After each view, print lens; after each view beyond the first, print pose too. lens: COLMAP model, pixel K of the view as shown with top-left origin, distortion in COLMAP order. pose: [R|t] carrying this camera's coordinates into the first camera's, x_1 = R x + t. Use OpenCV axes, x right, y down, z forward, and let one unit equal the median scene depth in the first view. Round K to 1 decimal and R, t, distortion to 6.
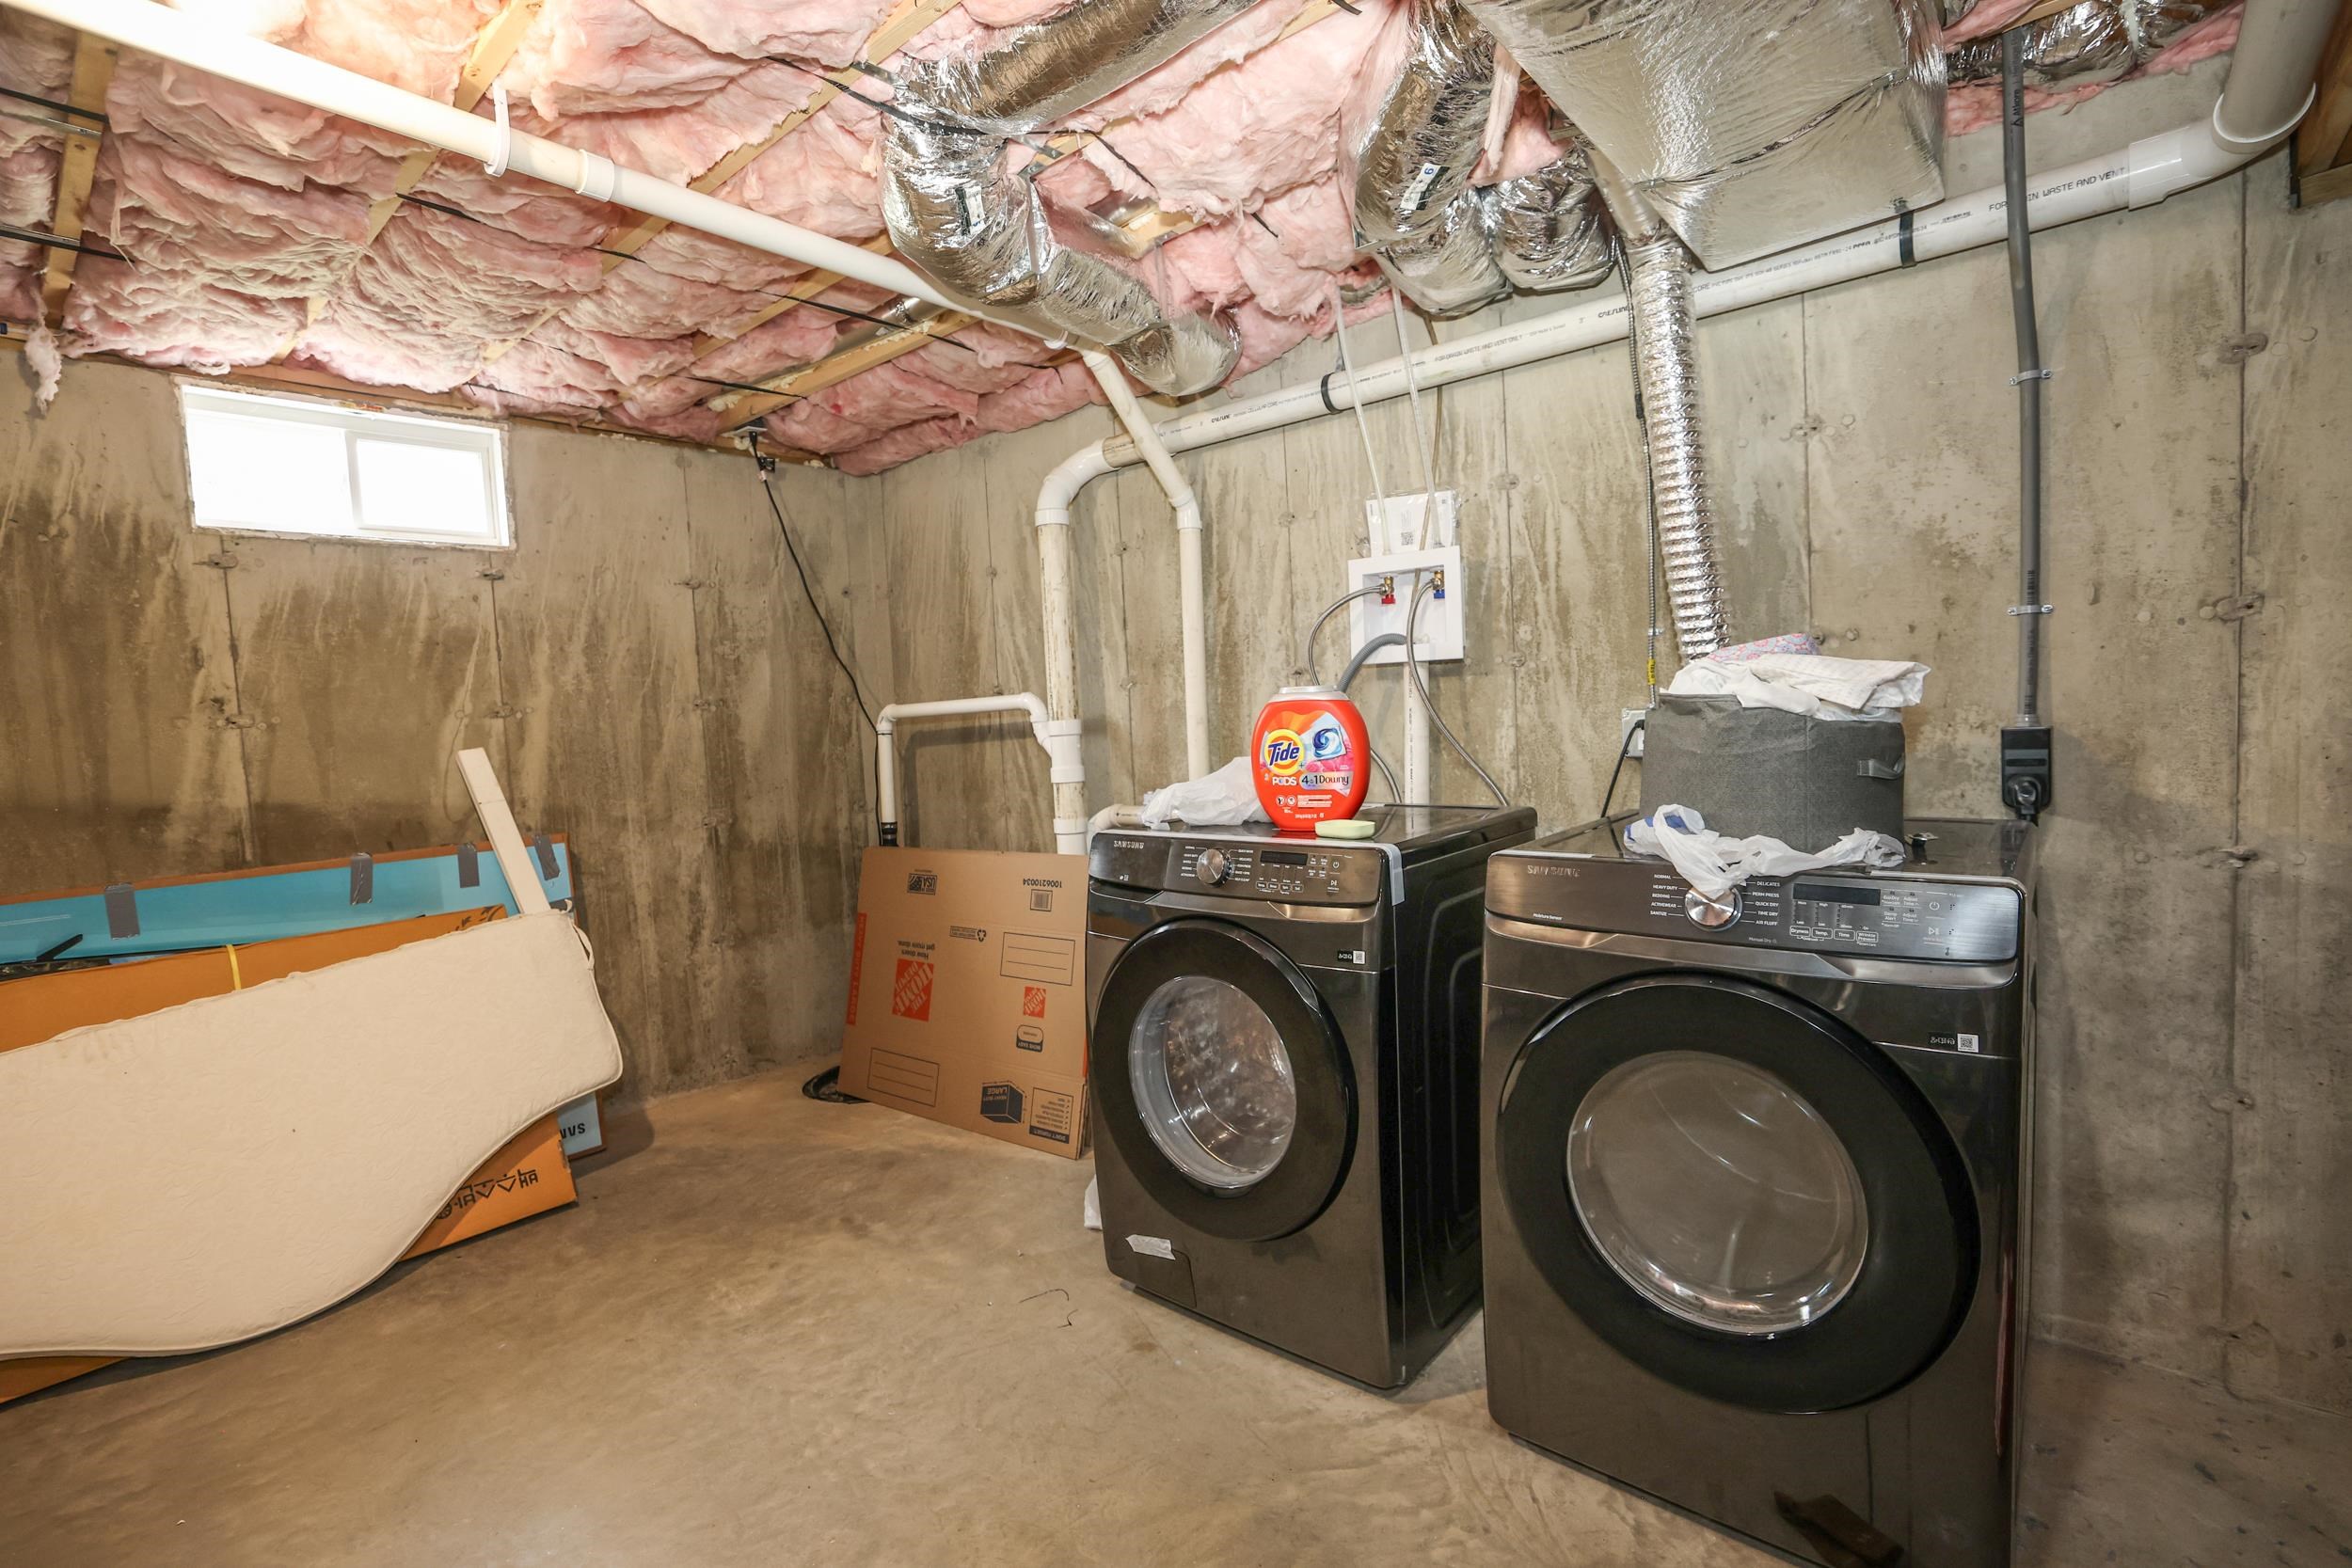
lens RADIAL K [[1054.3, 0, 1180.3], [0, 1054.3, 780.7], [0, 0, 1]] dist [-0.048657, 0.019749]
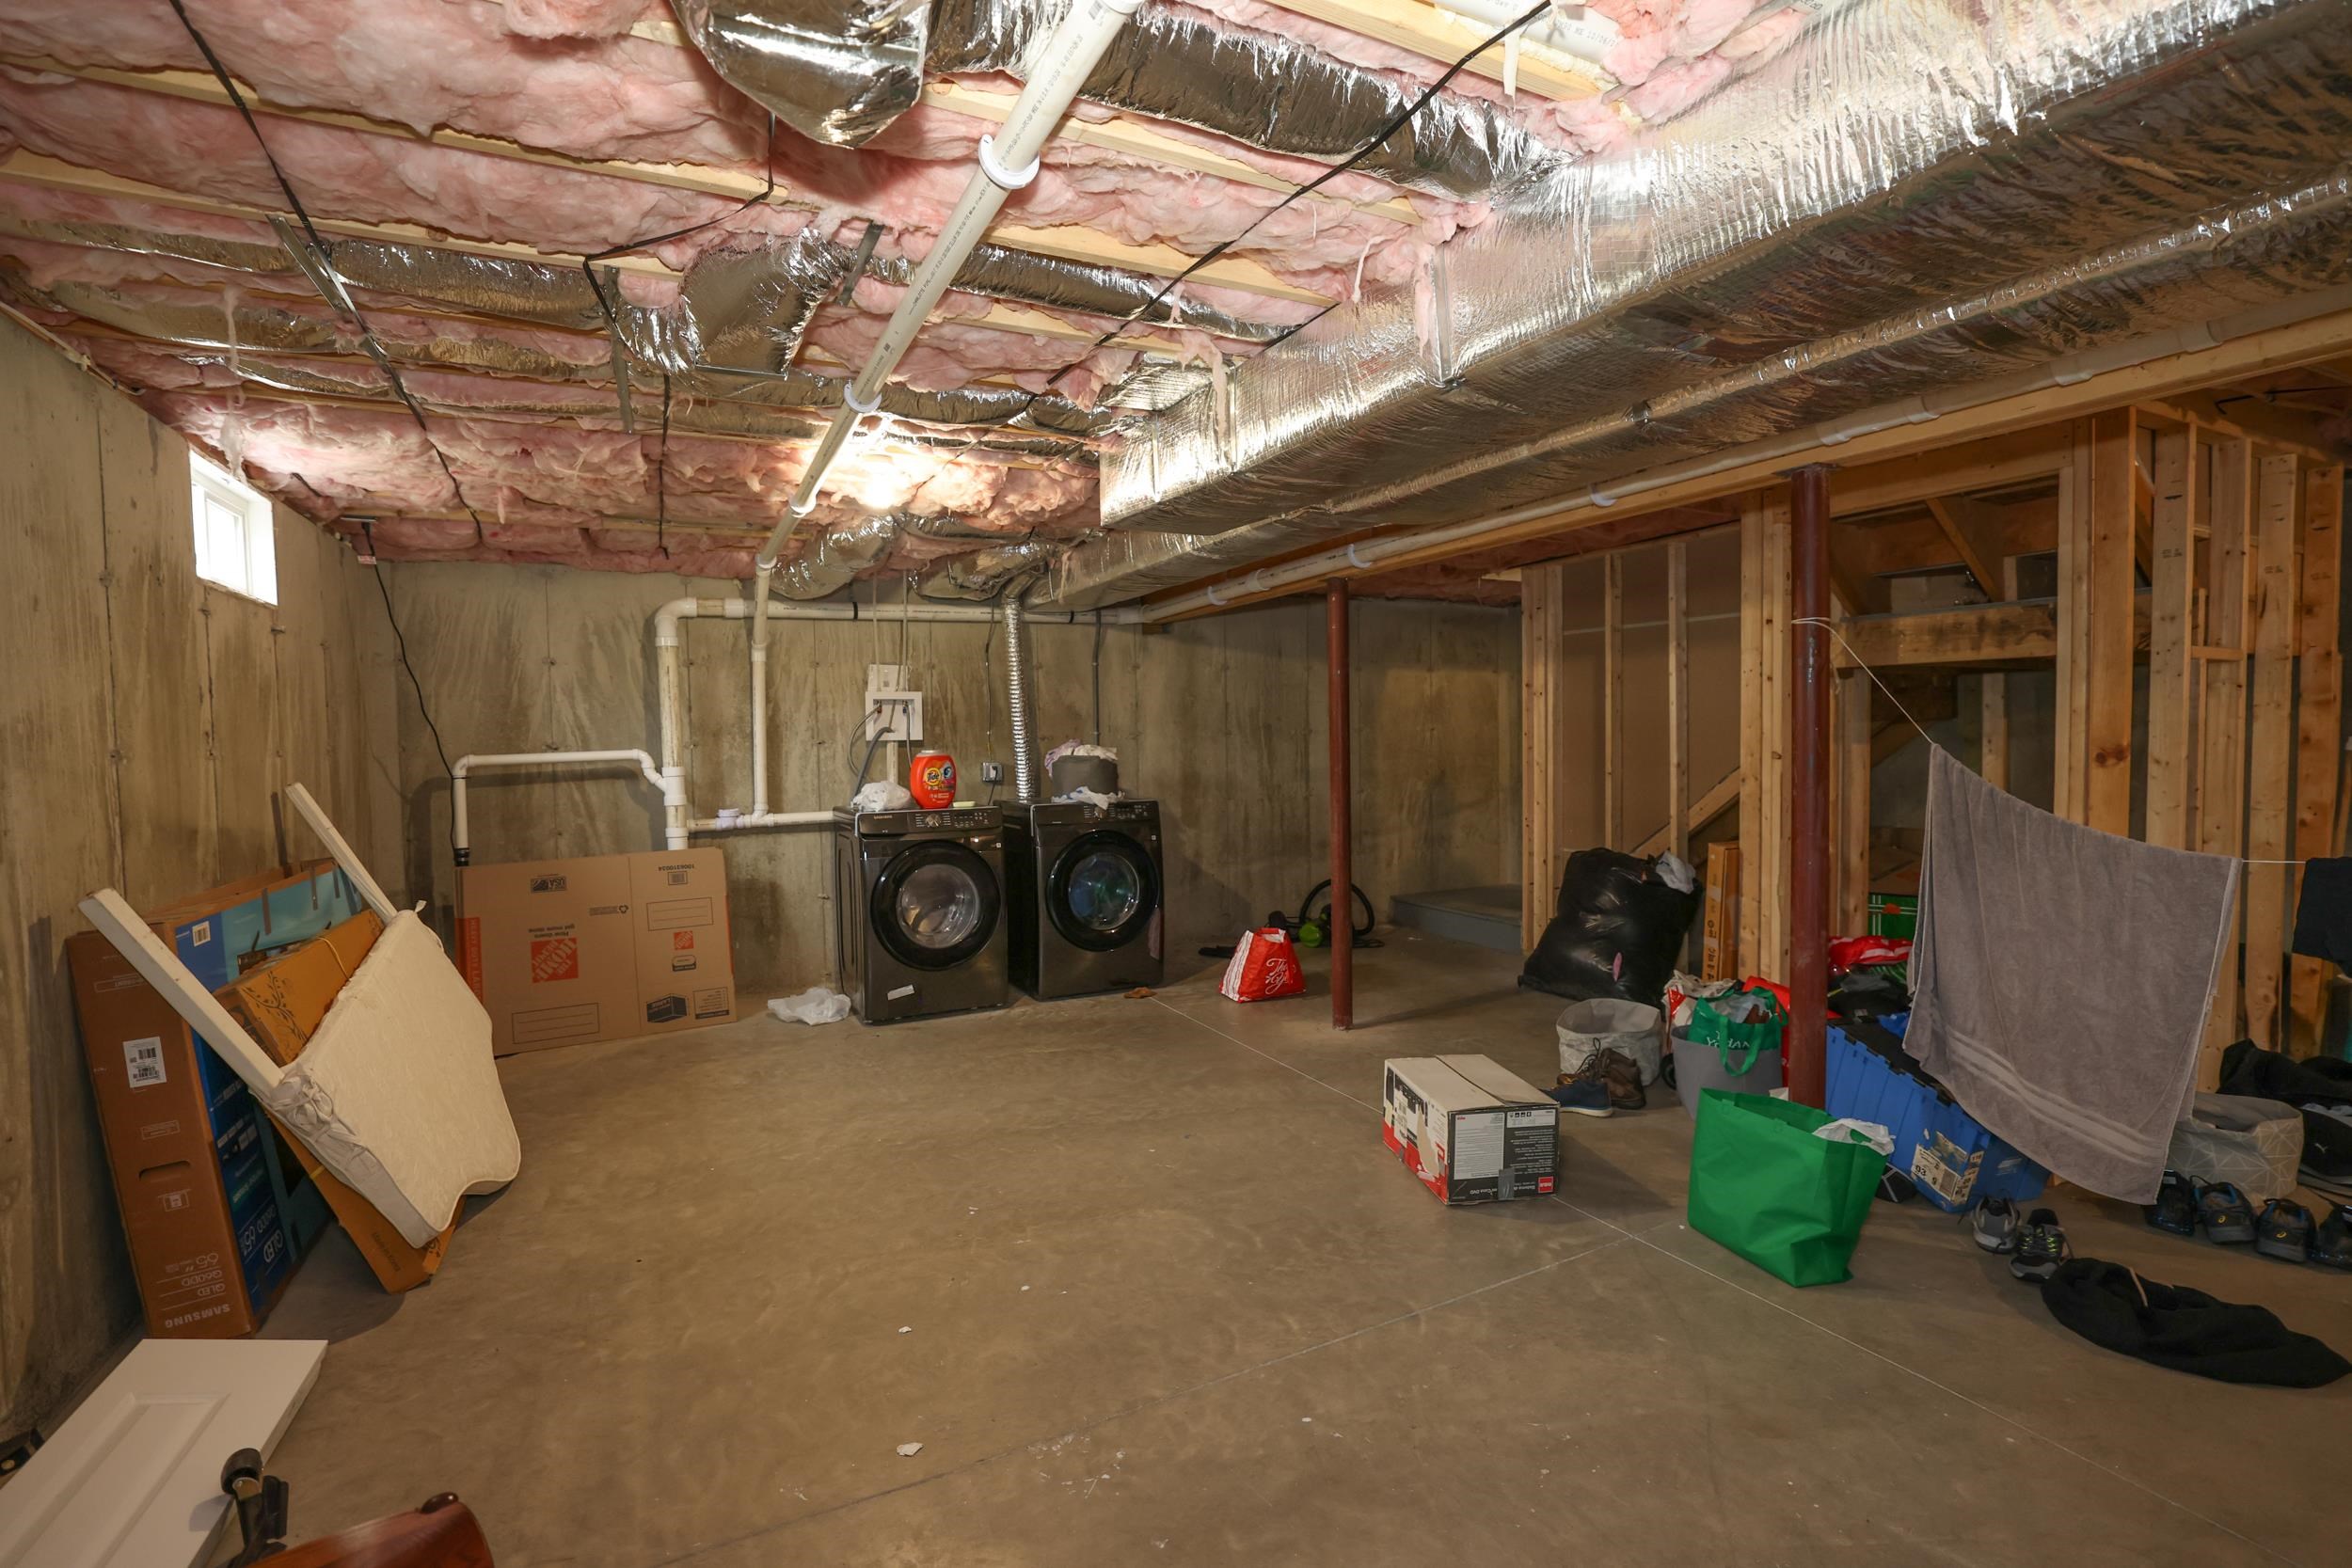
lens RADIAL K [[1054.3, 0, 1180.3], [0, 1054.3, 780.7], [0, 0, 1]] dist [-0.048657, 0.019749]
pose [[0.390841, -0.001812, 0.920456, -1.415301], [0.063056, 0.997702, -0.024810, 0.057648], [-0.918296, 0.067737, 0.390057, -0.366215]]
